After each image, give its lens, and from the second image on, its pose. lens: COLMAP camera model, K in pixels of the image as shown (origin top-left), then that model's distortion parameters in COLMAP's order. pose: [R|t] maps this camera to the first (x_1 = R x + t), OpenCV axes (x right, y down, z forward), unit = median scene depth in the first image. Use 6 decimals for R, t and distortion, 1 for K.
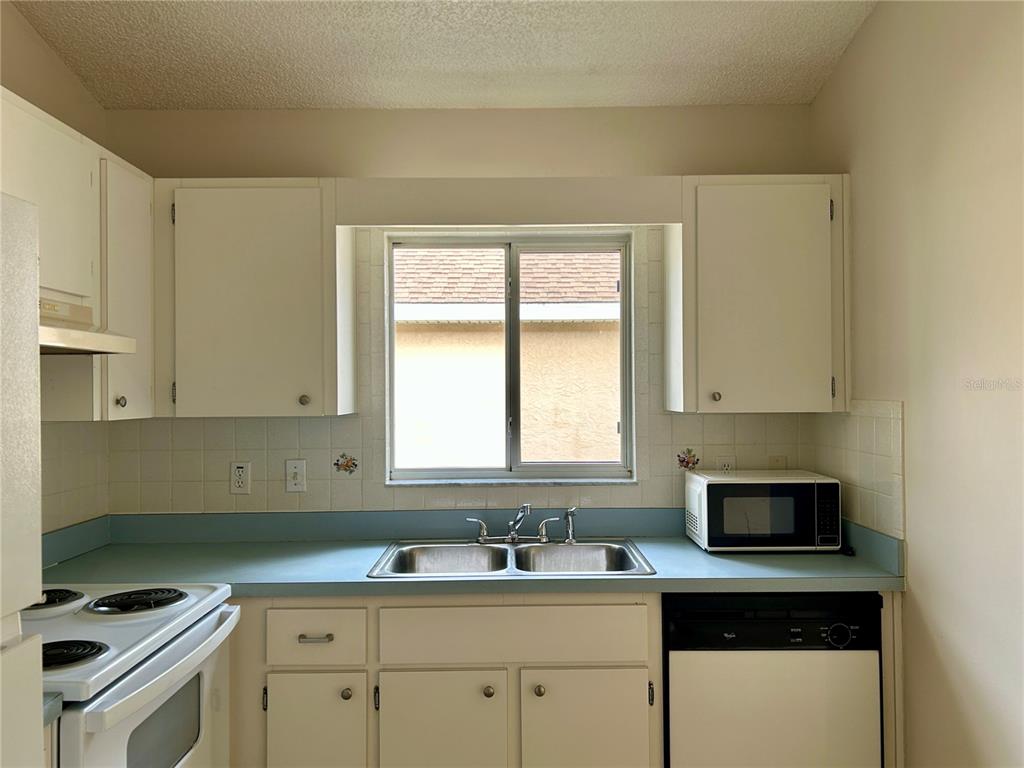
lens RADIAL K [[809.1, 0, 512.0], [0, 809.1, 384.0], [0, 0, 1]] dist [0.033658, -0.011436]
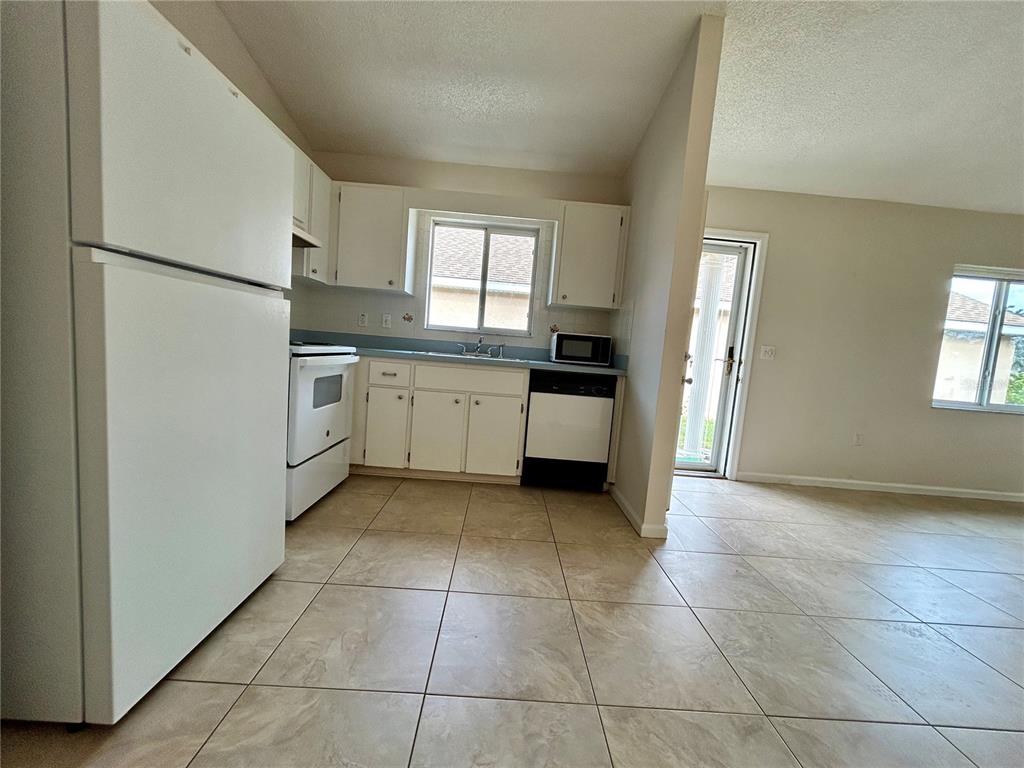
lens RADIAL K [[412.4, 0, 512.0], [0, 412.4, 384.0], [0, 0, 1]] dist [0.001700, 0.000218]
pose [[0.996185, 0.085094, 0.019327, 0.094184], [-0.086556, 0.991699, 0.095081, 0.162711], [-0.011075, -0.096391, 0.995282, -0.221170]]
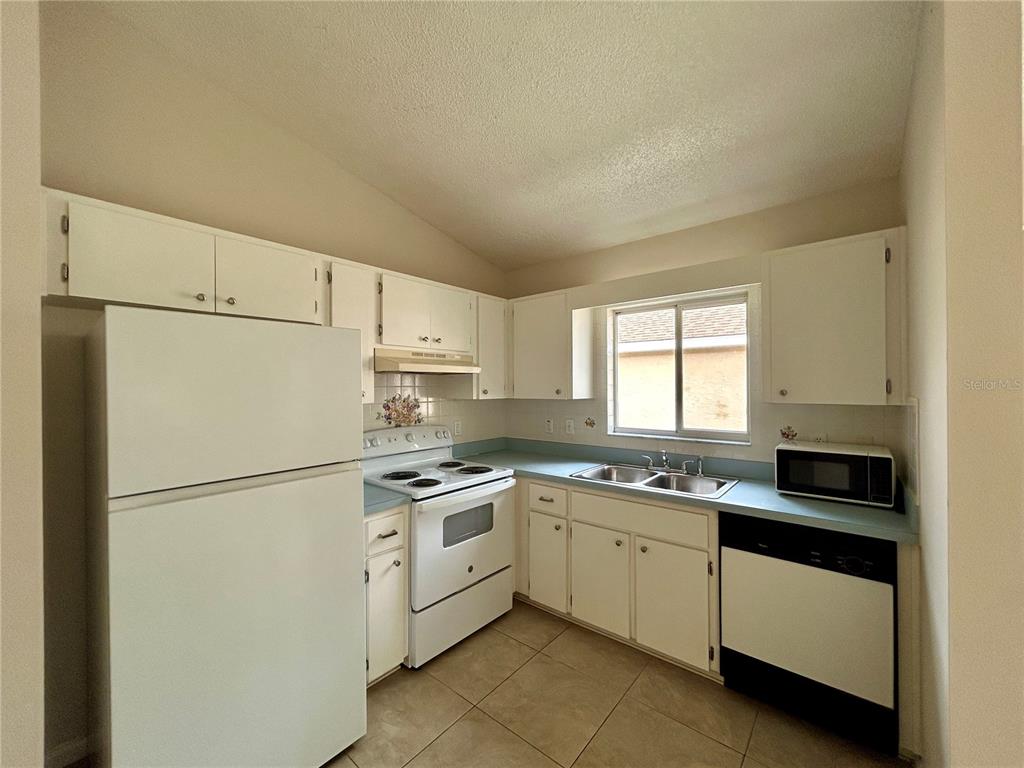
lens RADIAL K [[412.4, 0, 512.0], [0, 412.4, 384.0], [0, 0, 1]] dist [0.001700, 0.000218]
pose [[0.761810, -0.000809, -0.647800, 0.357313], [0.005813, 0.999967, 0.005587, -0.008269], [0.647774, -0.008022, 0.761790, 0.072778]]
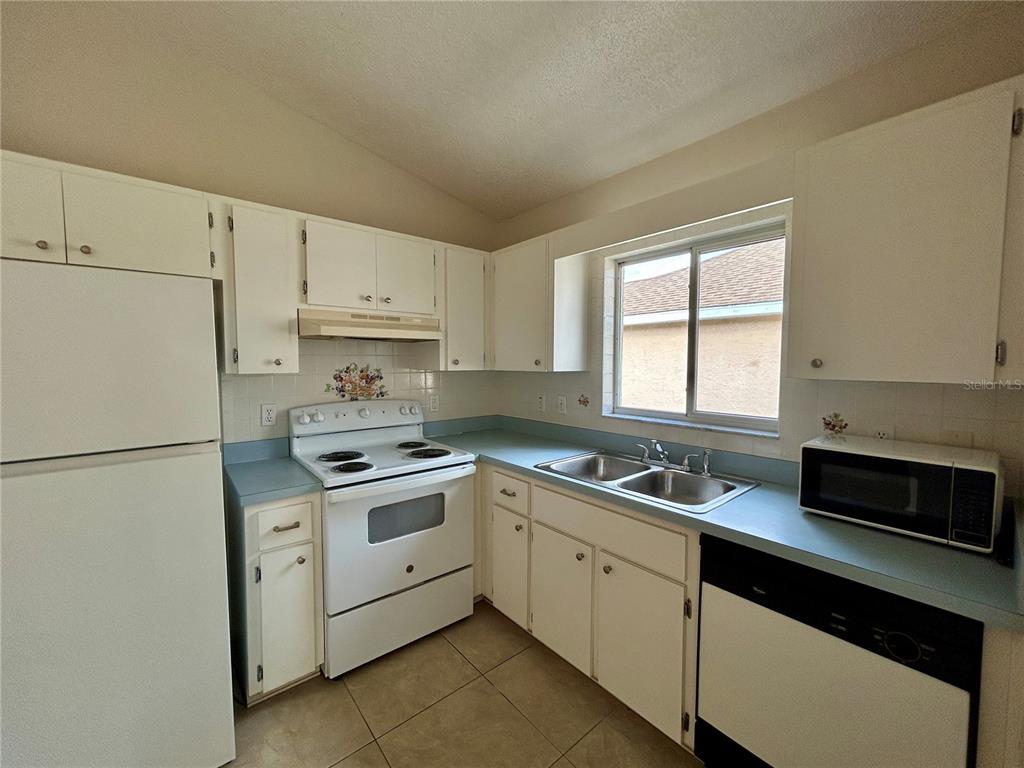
lens RADIAL K [[412.4, 0, 512.0], [0, 412.4, 384.0], [0, 0, 1]] dist [0.001700, 0.000218]
pose [[0.634702, 0.050919, -0.771078, 0.398896], [0.001888, 0.997722, 0.067441, 0.005547], [0.772755, -0.044261, 0.633159, 0.369659]]
